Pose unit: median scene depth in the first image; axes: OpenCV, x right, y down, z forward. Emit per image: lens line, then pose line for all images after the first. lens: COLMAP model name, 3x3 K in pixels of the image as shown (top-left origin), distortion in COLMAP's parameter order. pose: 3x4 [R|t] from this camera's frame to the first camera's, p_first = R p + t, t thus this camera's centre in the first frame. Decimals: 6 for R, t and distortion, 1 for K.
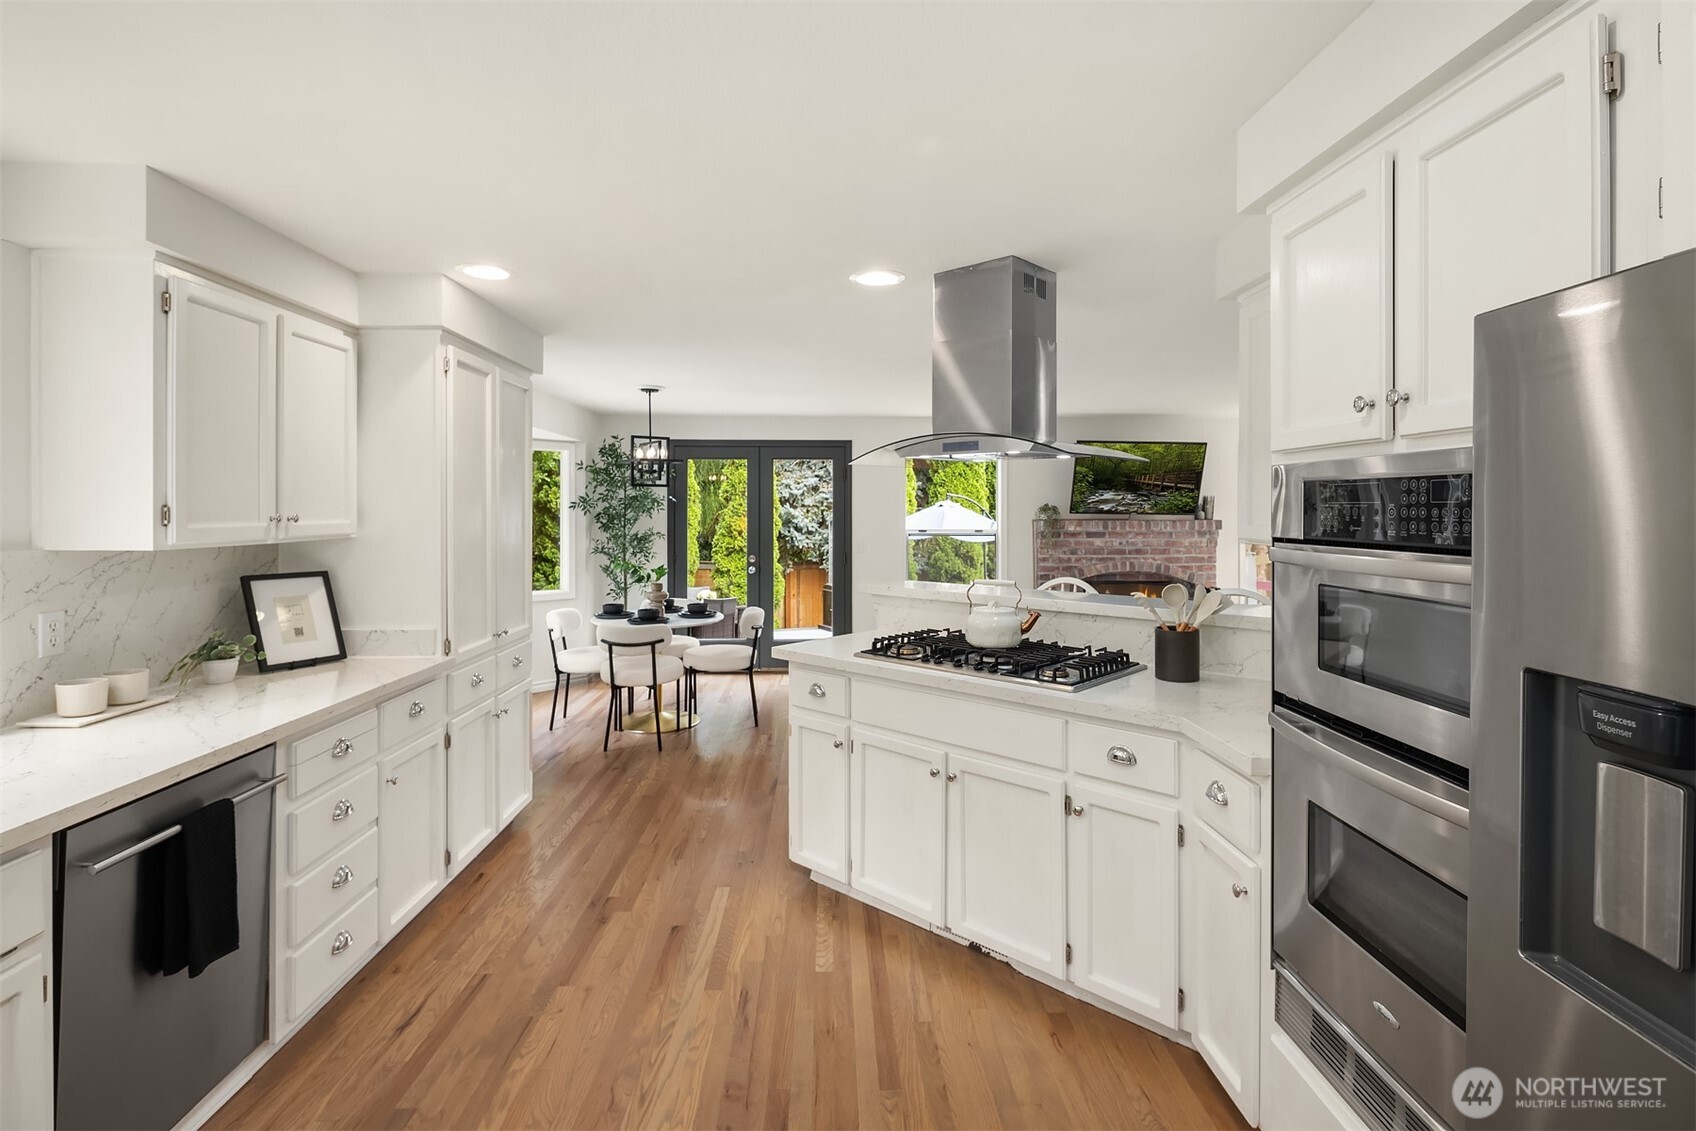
lens RADIAL K [[815.4, 0, 852.4], [0, 815.4, 514.2], [0, 0, 1]] dist [0.005495, -0.004521]
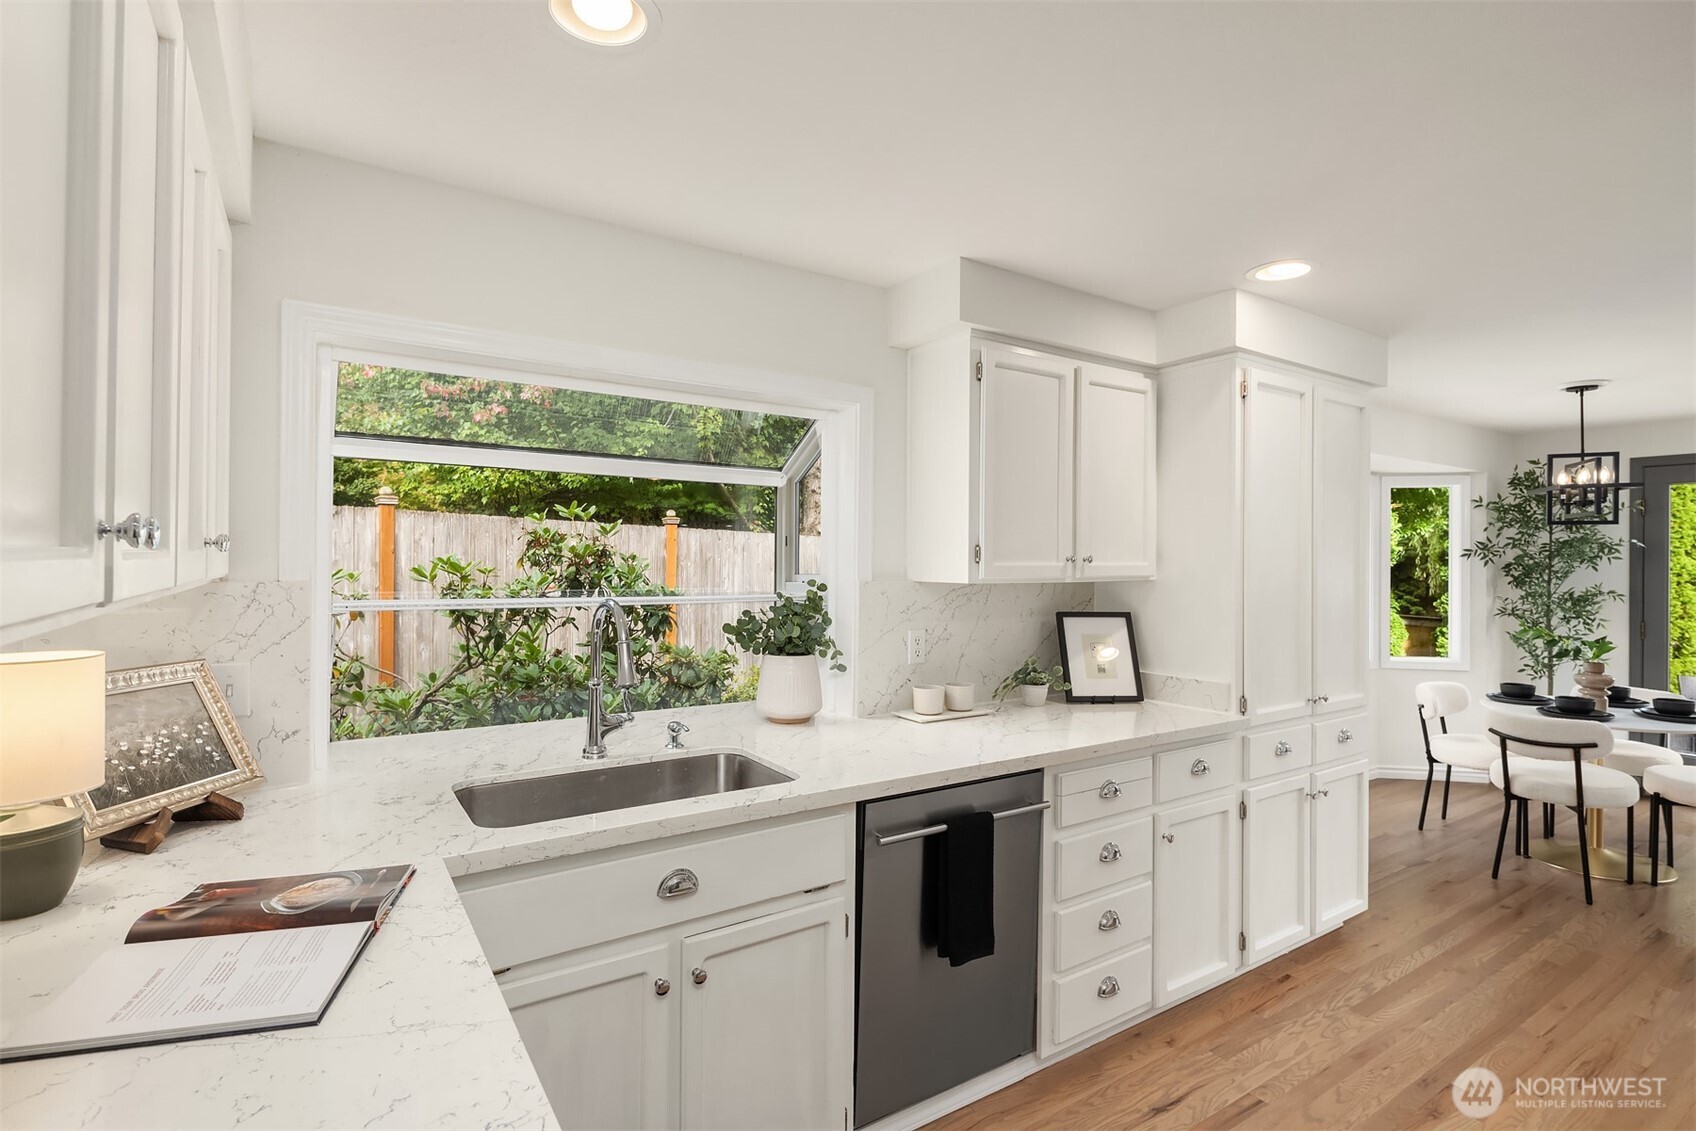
lens RADIAL K [[815.4, 0, 848.4], [0, 815.4, 560.7], [0, 0, 1]] dist [0.005495, -0.004521]
pose [[0.526108, 0.000156, -0.850418, 0.020887], [-0.009012, 0.999945, -0.005392, 0.007734], [0.850370, 0.010501, 0.526080, 0.092604]]
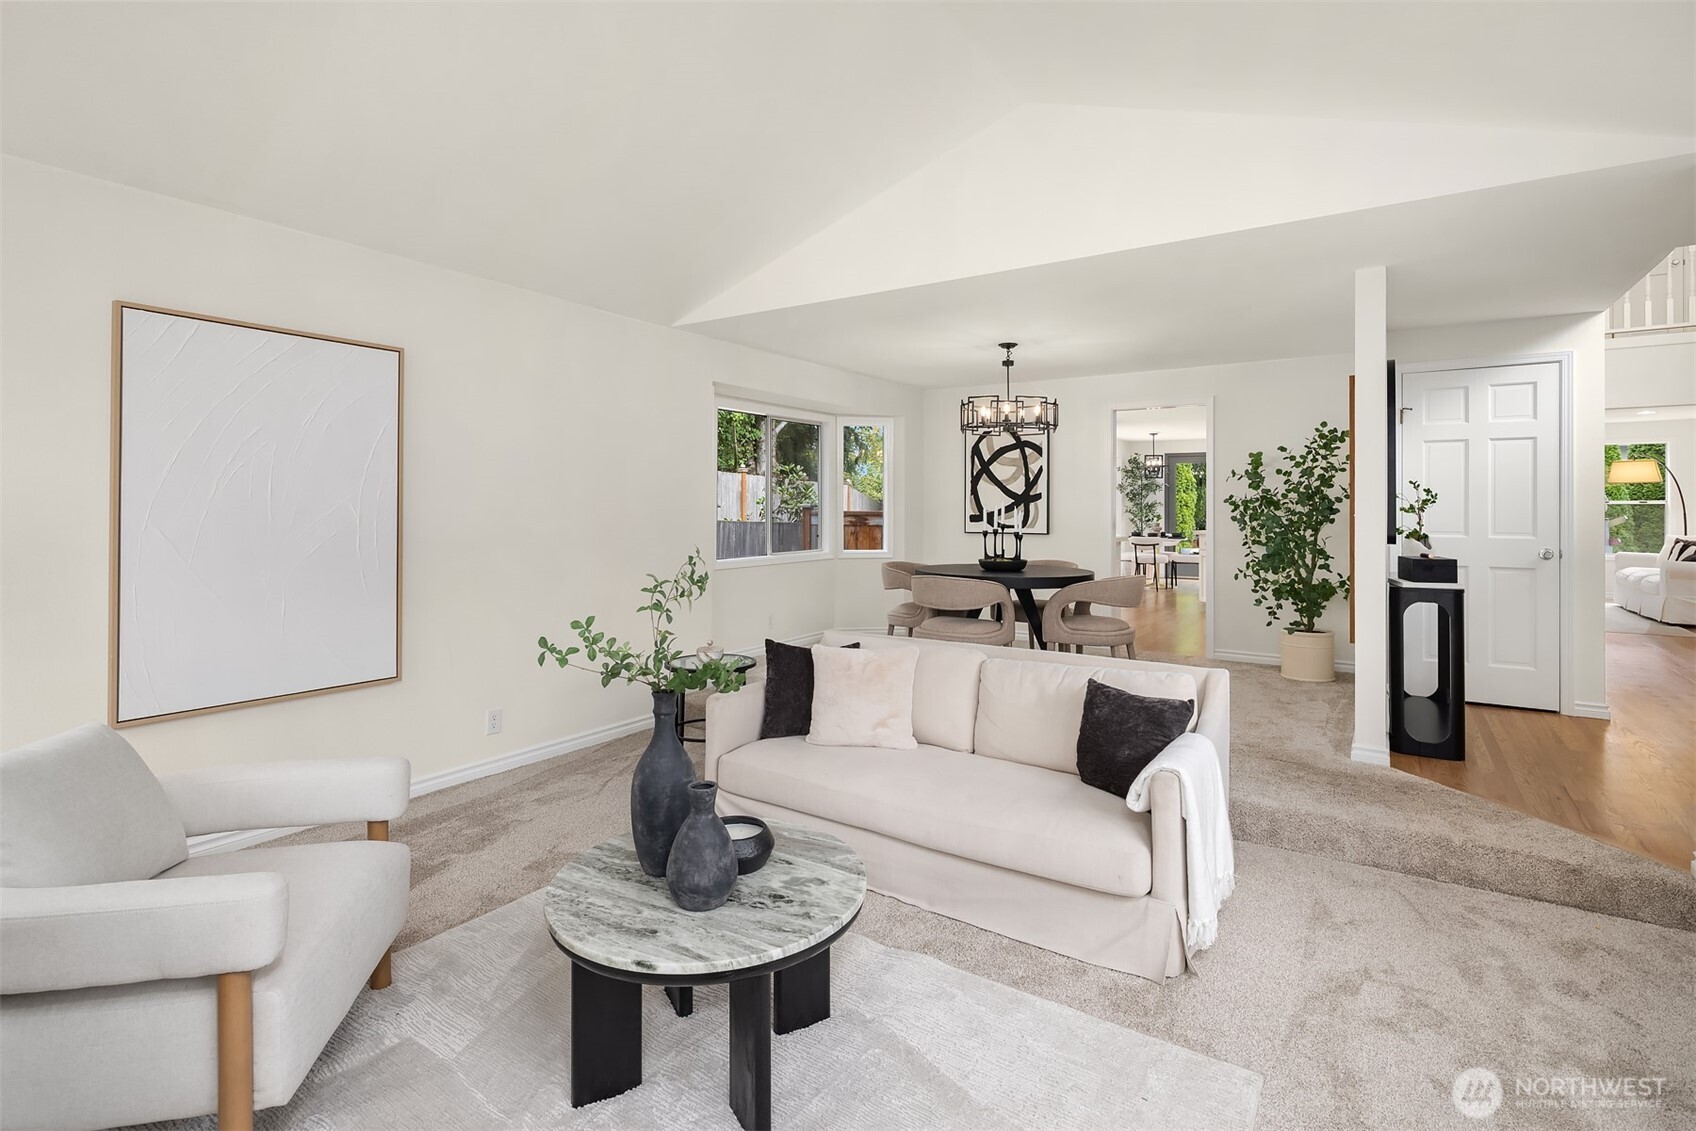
lens RADIAL K [[815.4, 0, 843.4], [0, 815.4, 505.1], [0, 0, 1]] dist [0.005495, -0.004521]
pose [[0.814161, -0.001712, -0.580637, 0.368634], [-0.002366, 0.999978, -0.006267, 0.057587], [0.580635, 0.006476, 0.814139, -1.350661]]
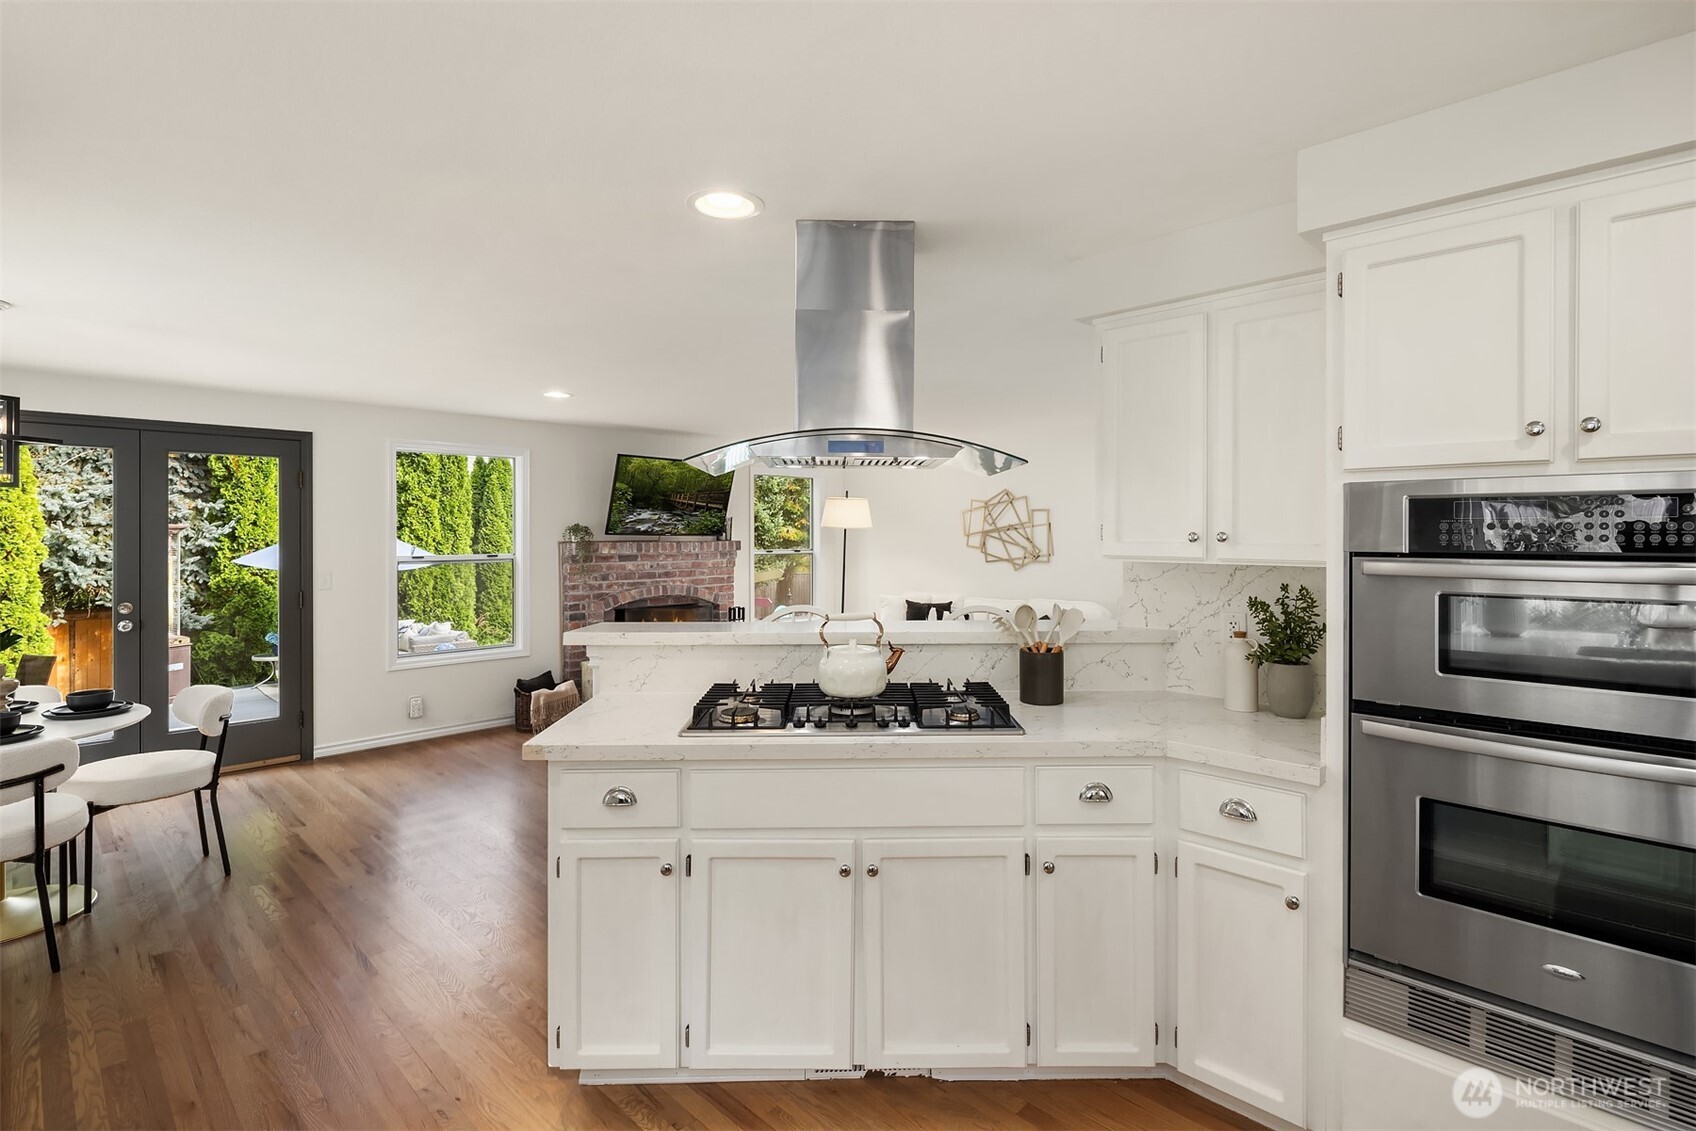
lens RADIAL K [[815.4, 0, 855.0], [0, 815.4, 535.3], [0, 0, 1]] dist [0.005495, -0.004521]
pose [[0.719668, -0.002478, 0.694314, -0.214235], [0.003750, 0.999993, -0.000319, 0.001702], [-0.694308, 0.002833, 0.719672, 0.224714]]
